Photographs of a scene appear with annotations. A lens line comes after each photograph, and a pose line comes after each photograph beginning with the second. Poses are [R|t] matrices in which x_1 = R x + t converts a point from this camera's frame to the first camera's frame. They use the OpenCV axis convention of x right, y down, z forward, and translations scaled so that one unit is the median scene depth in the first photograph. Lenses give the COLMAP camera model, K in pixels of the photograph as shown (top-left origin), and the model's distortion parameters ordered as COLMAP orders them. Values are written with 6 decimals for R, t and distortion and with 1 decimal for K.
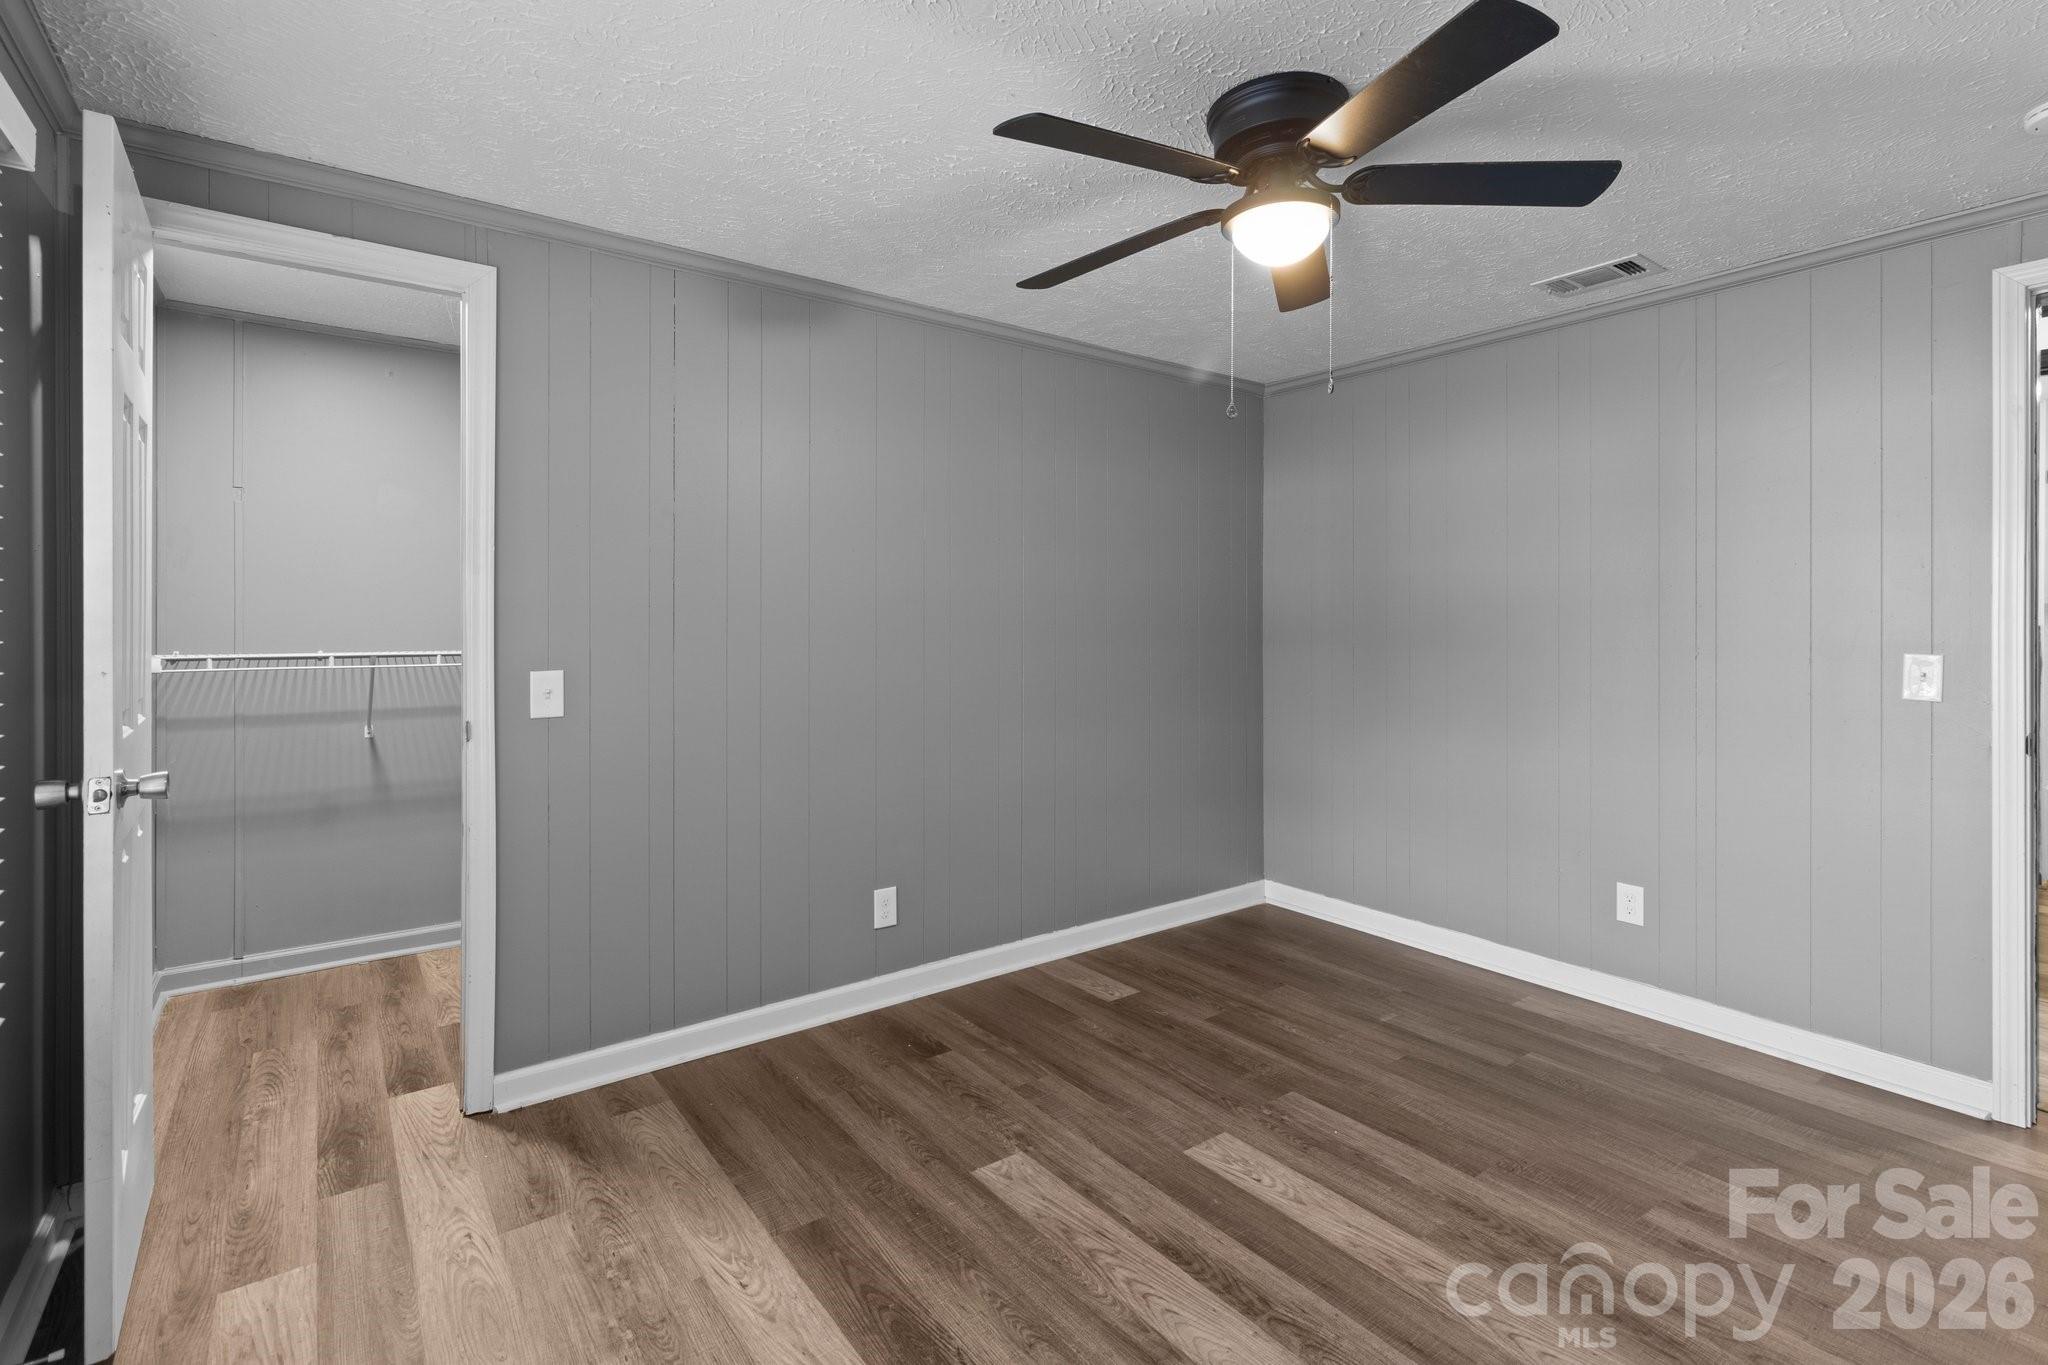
lens RADIAL K [[952.0, 0, 1045.6], [0, 952.0, 623.9], [0, 0, 1]] dist [-0.001378, -0.000443]
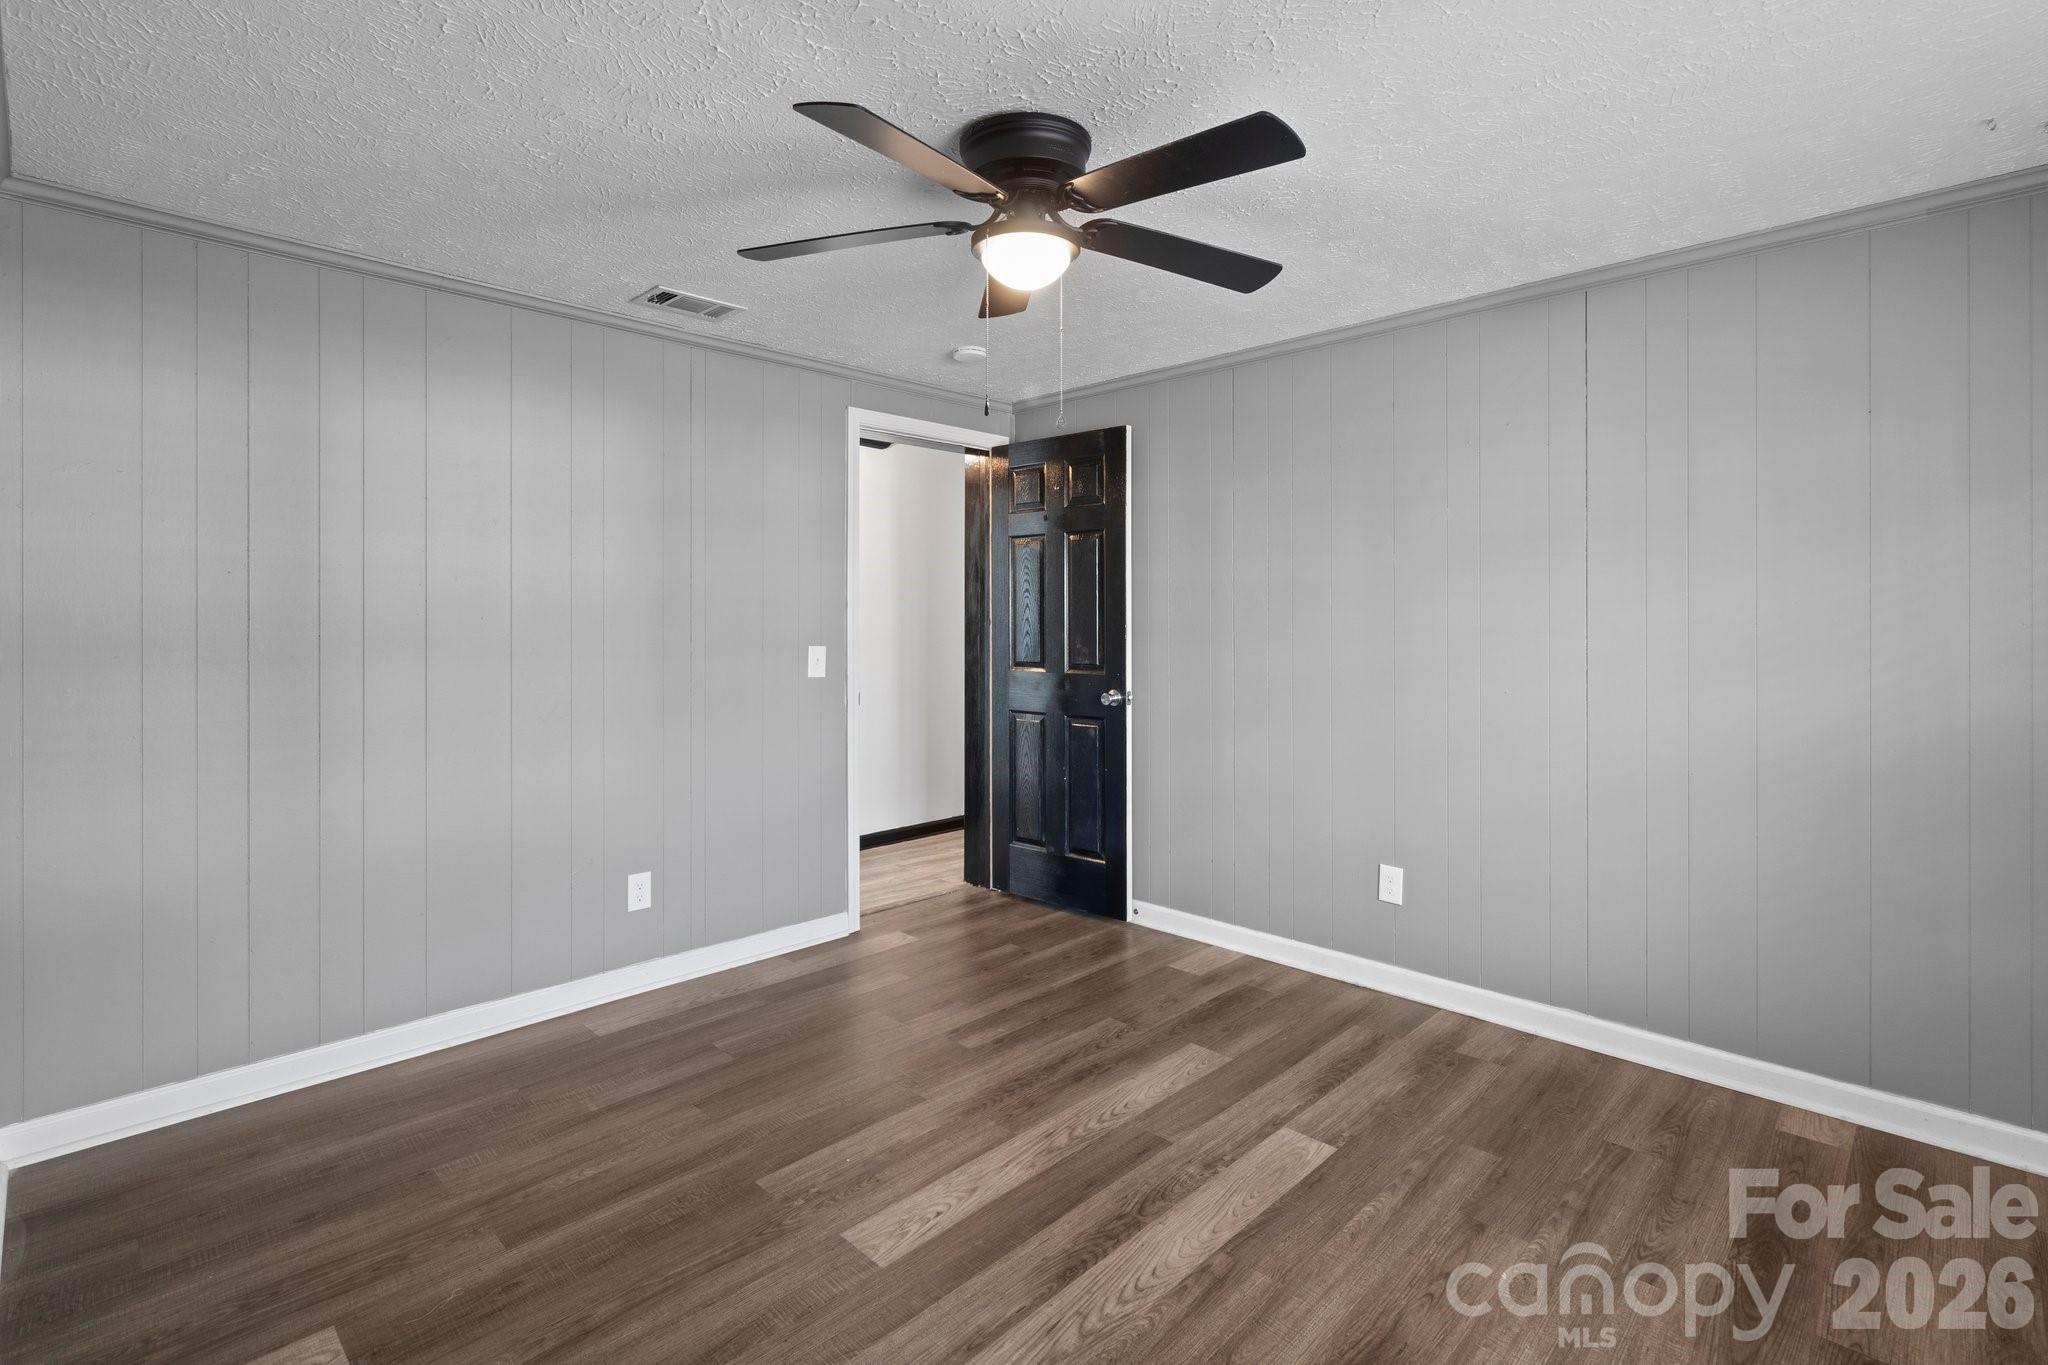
lens RADIAL K [[952.0, 0, 1045.6], [0, 952.0, 623.9], [0, 0, 1]] dist [-0.001378, -0.000443]
pose [[-0.155578, -0.001733, 0.987822, -0.625033], [0.005410, 0.999982, 0.002607, -0.005516], [-0.987809, 0.005750, -0.155565, 0.887846]]
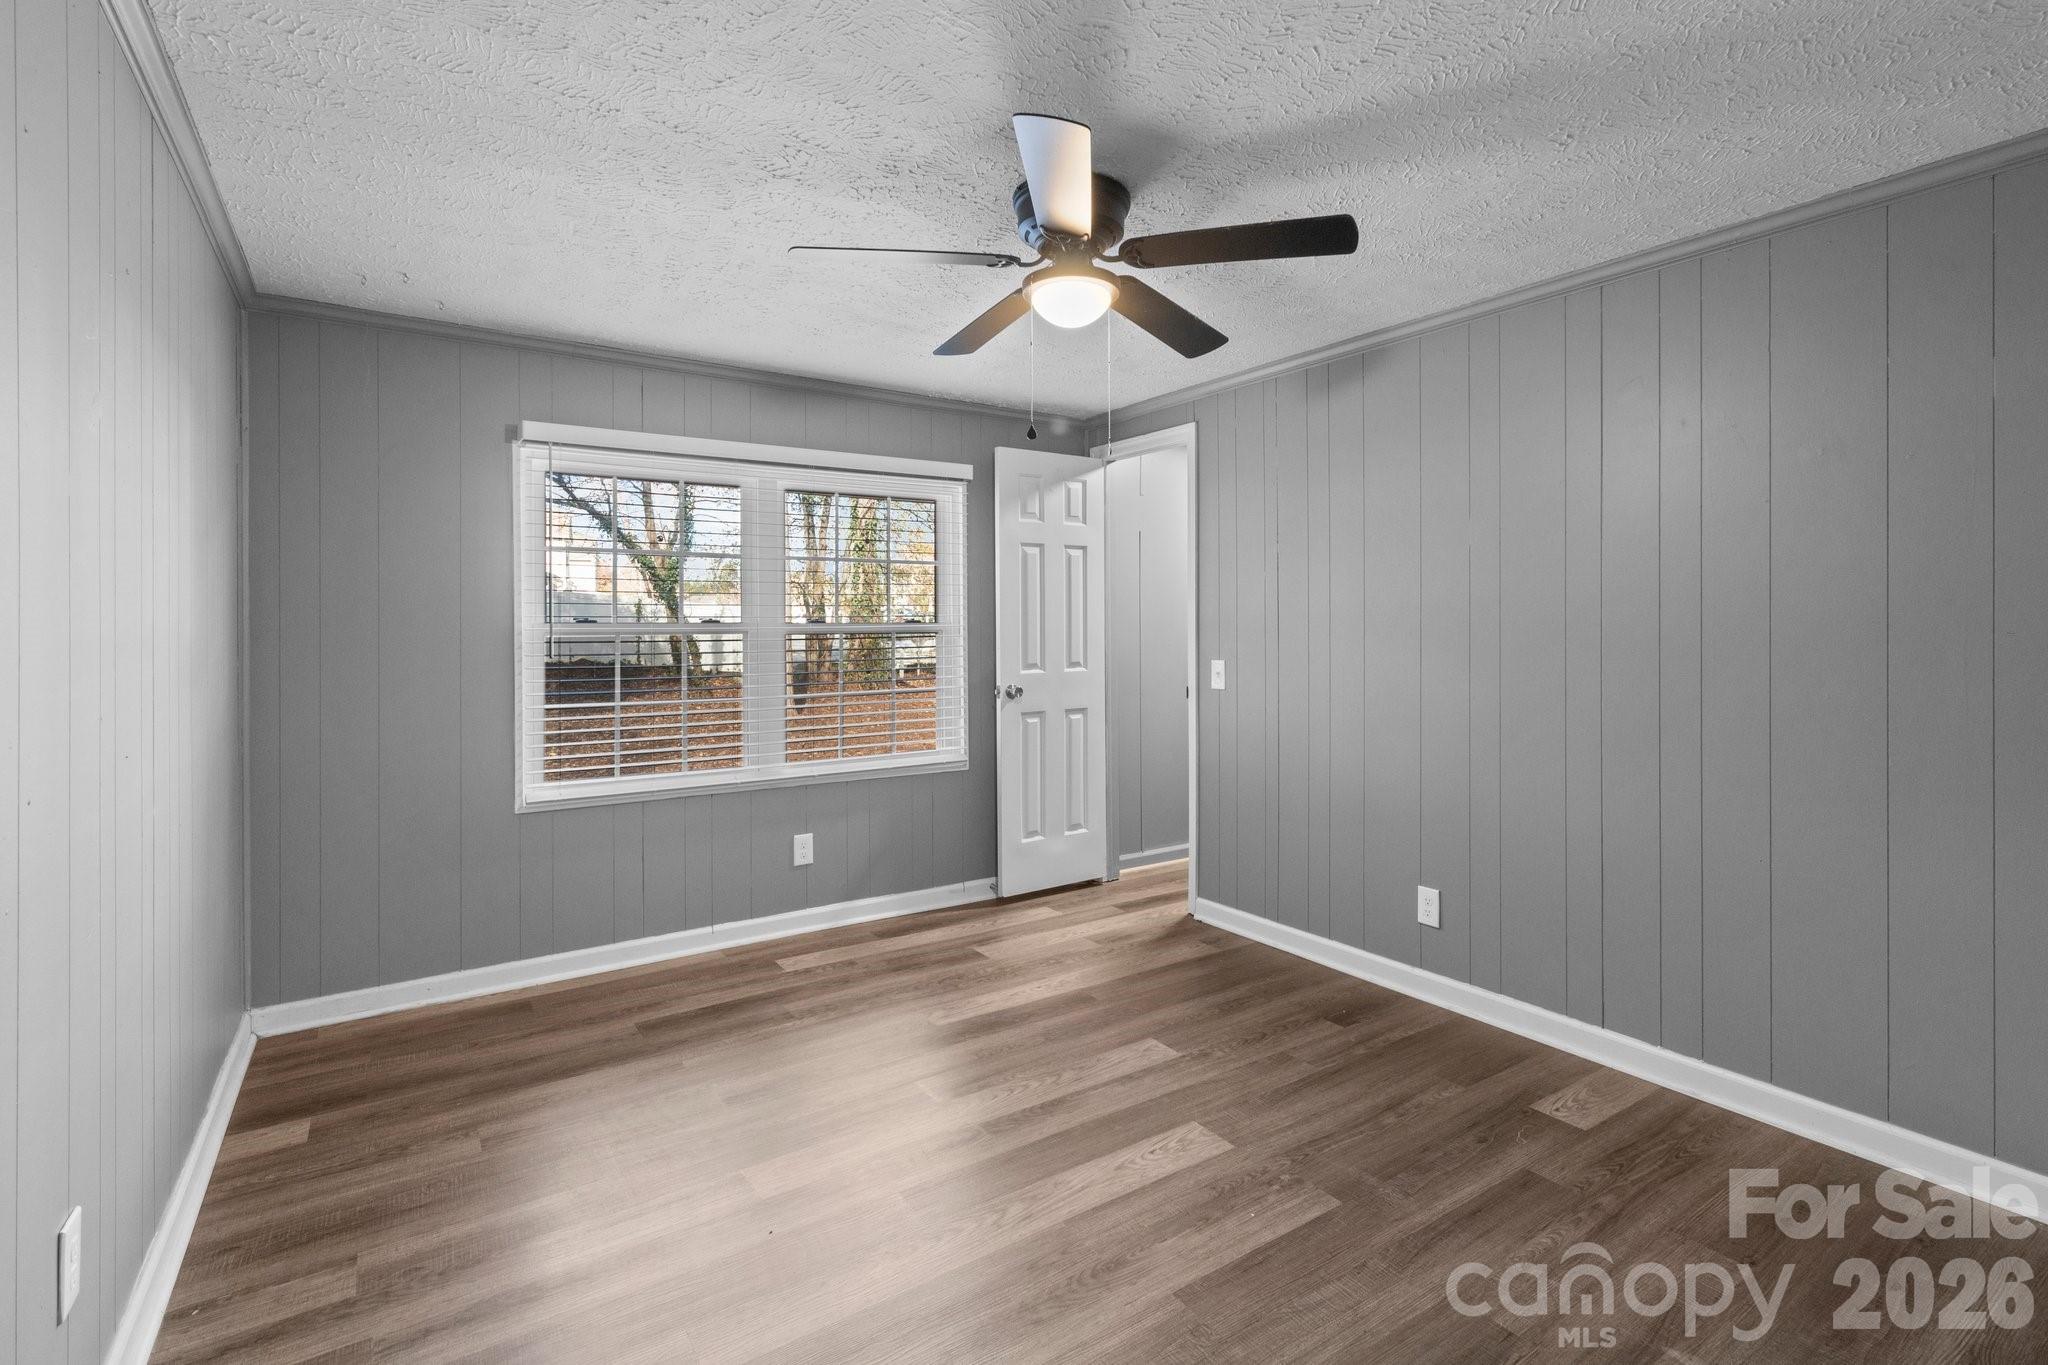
lens RADIAL K [[952.0, 0, 1045.6], [0, 952.0, 623.9], [0, 0, 1]] dist [-0.001378, -0.000443]
pose [[-0.051068, -0.004865, -0.998683, 1.111794], [-0.002045, 0.999987, -0.004767, -0.003256], [0.998693, 0.001799, -0.051077, 0.798361]]
